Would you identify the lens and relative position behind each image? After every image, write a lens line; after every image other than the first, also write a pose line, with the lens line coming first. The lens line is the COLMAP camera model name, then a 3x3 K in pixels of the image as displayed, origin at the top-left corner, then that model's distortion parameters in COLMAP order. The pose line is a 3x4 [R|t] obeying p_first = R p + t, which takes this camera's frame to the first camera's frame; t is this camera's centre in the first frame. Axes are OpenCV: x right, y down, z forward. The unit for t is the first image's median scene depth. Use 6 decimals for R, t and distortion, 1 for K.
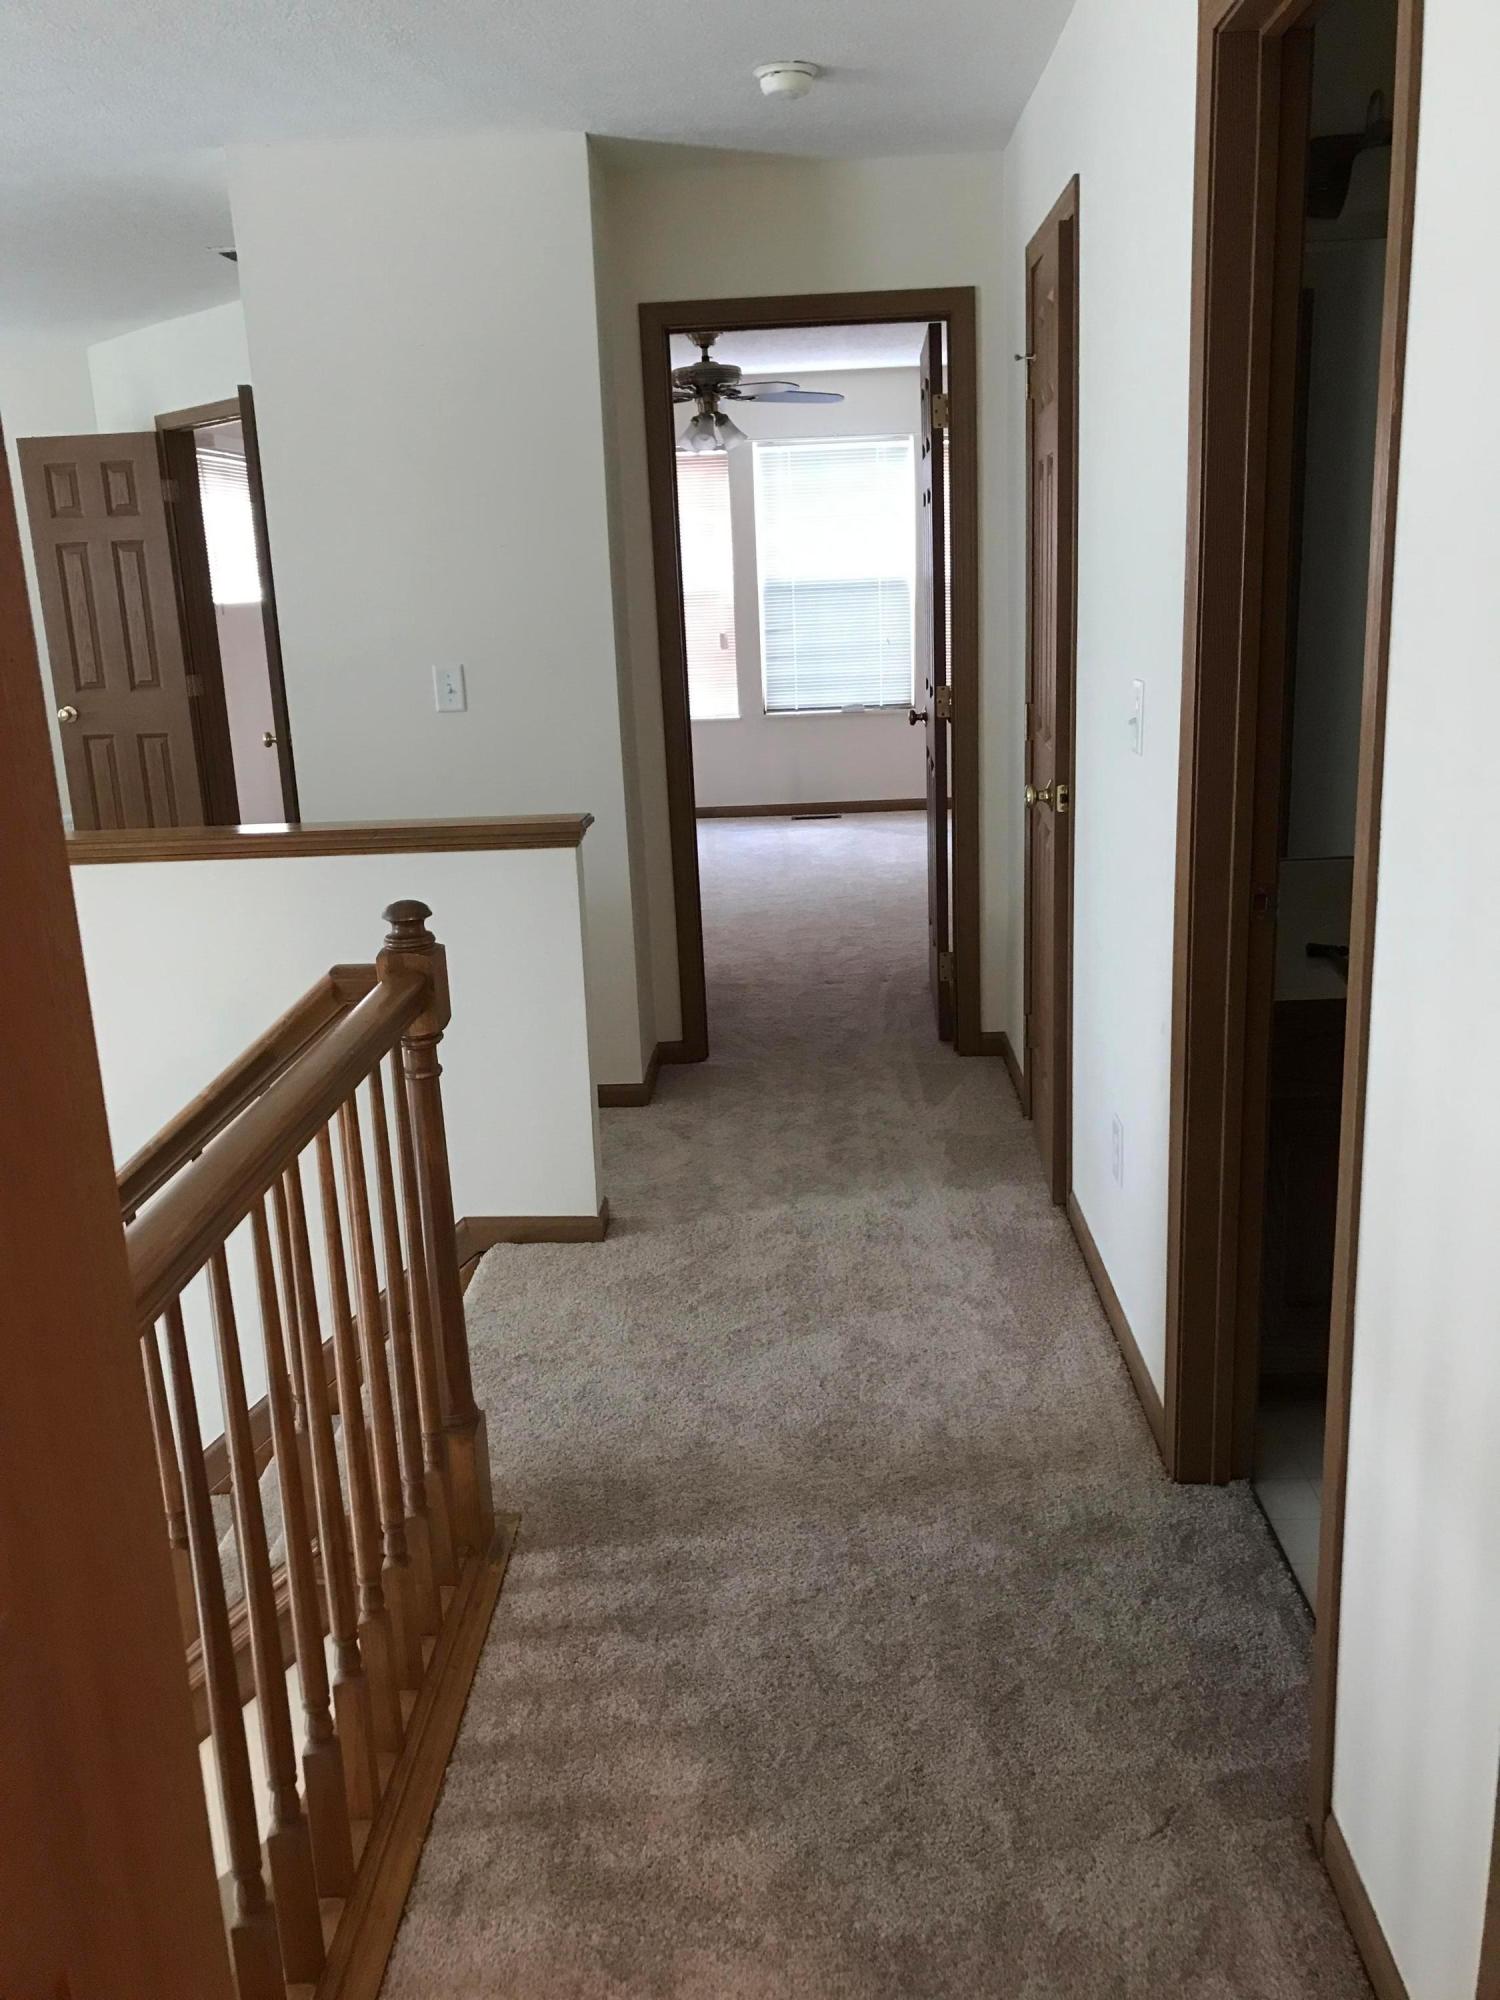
lens RADIAL K [[1656.3, 0, 749.6], [0, 1656.3, 1000.9], [0, 0, 1]] dist [0.020496, -0.014862]
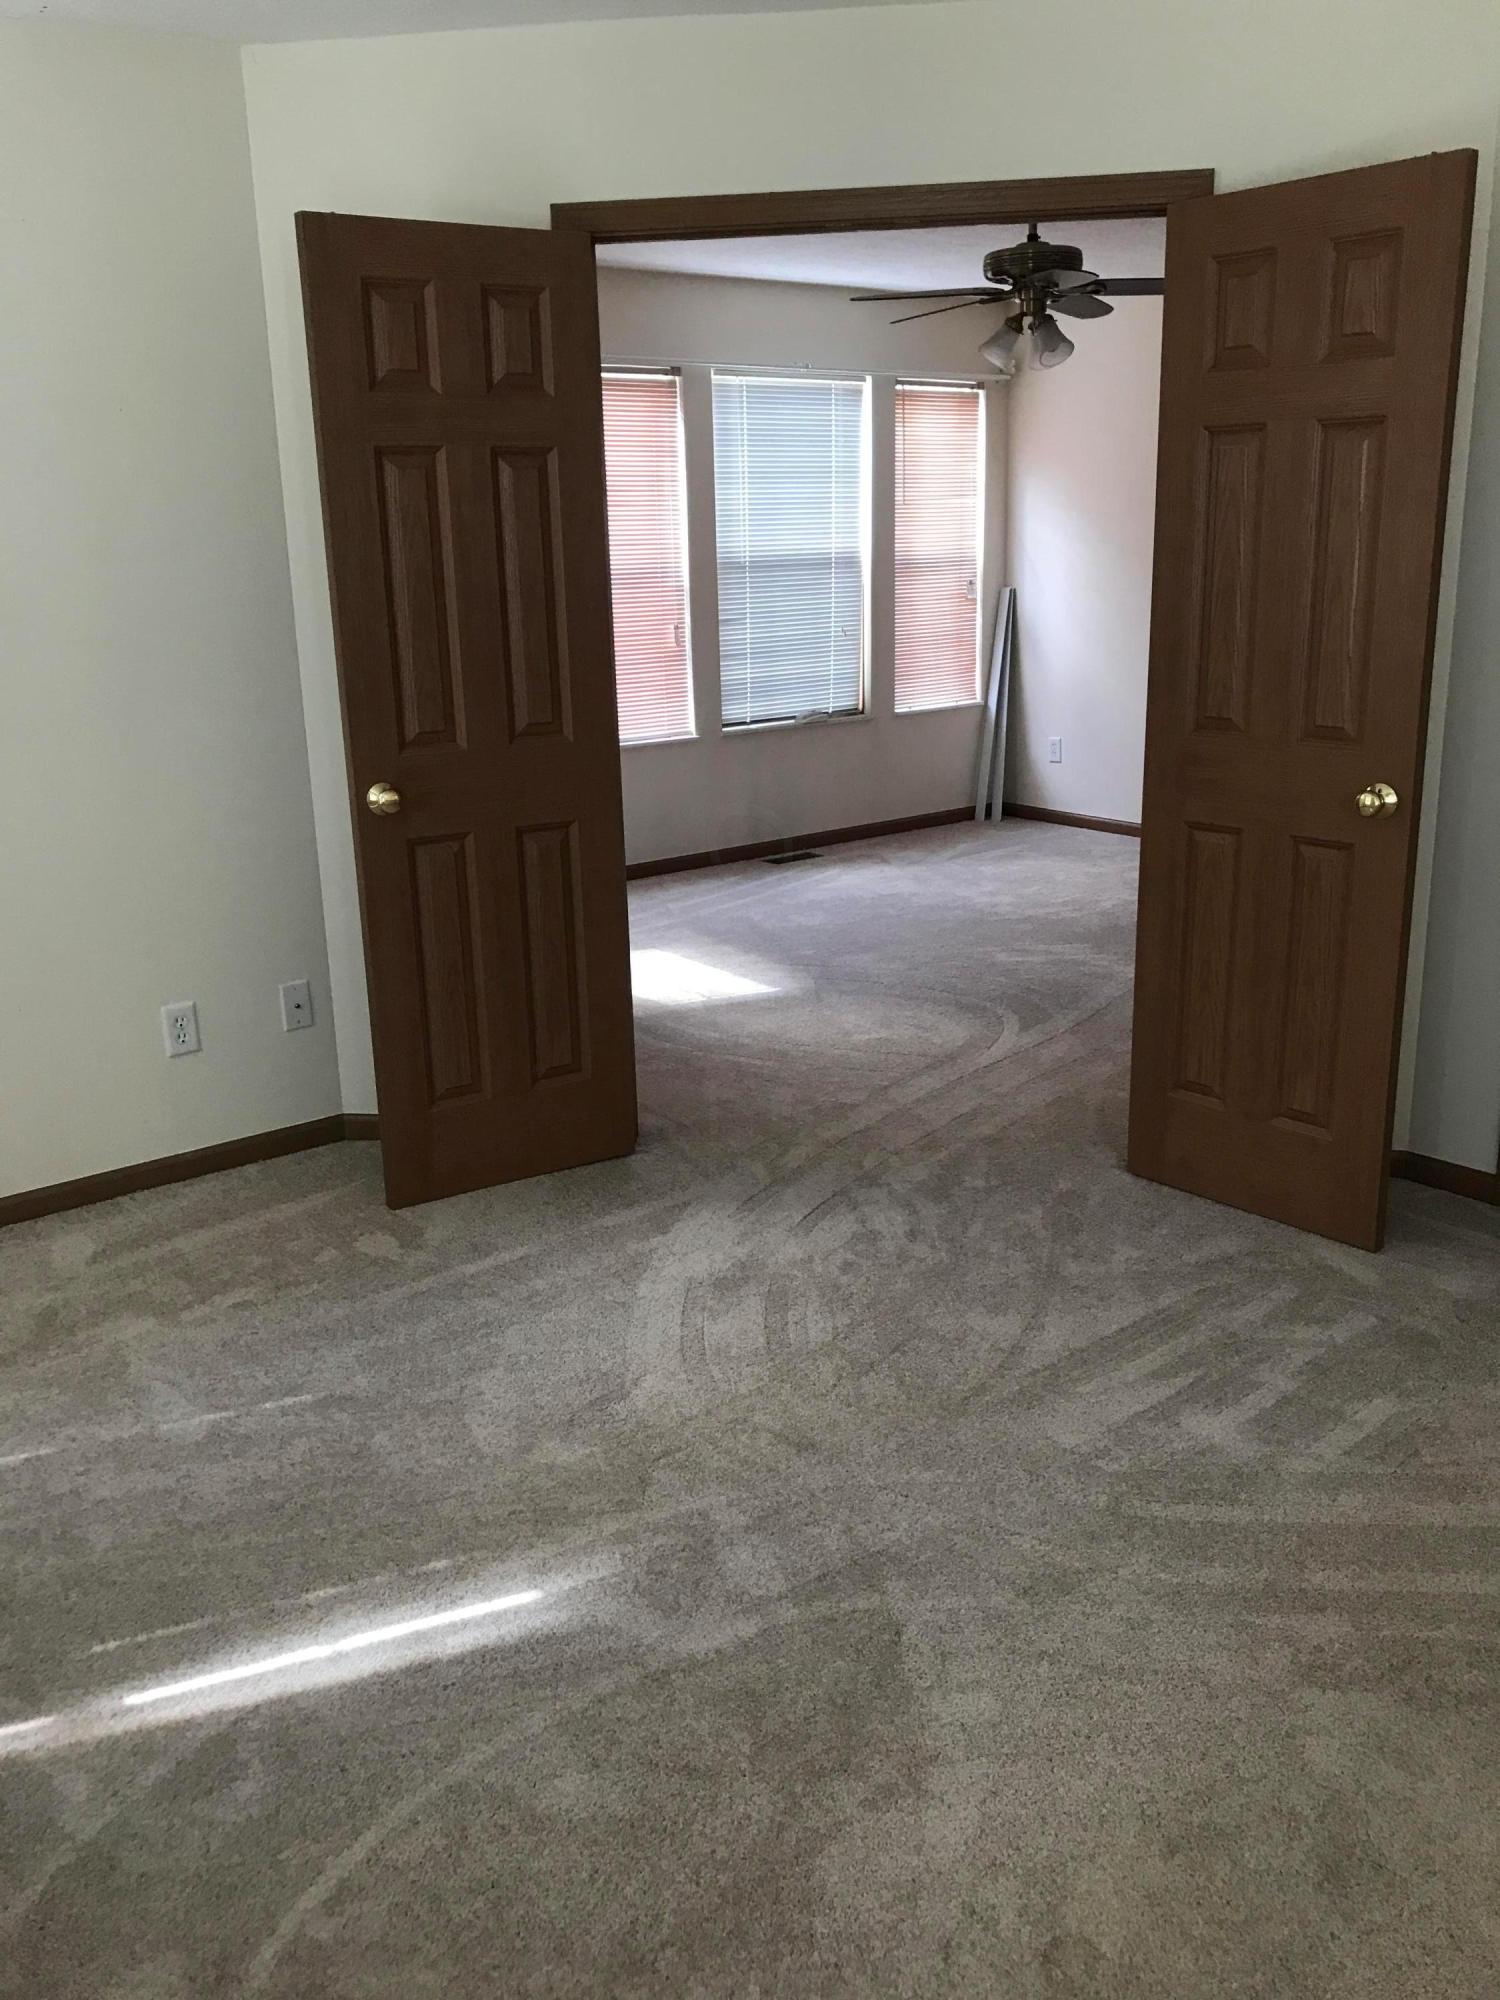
lens RADIAL K [[1656.3, 0, 754.2], [0, 1656.3, 1006.7], [0, 0, 1]] dist [0.020496, -0.014862]
pose [[0.774428, -0.152729, 0.613950, -0.475239], [0.148435, 0.987199, 0.058347, -0.092390], [-0.615002, 0.045945, 0.787186, 0.407342]]
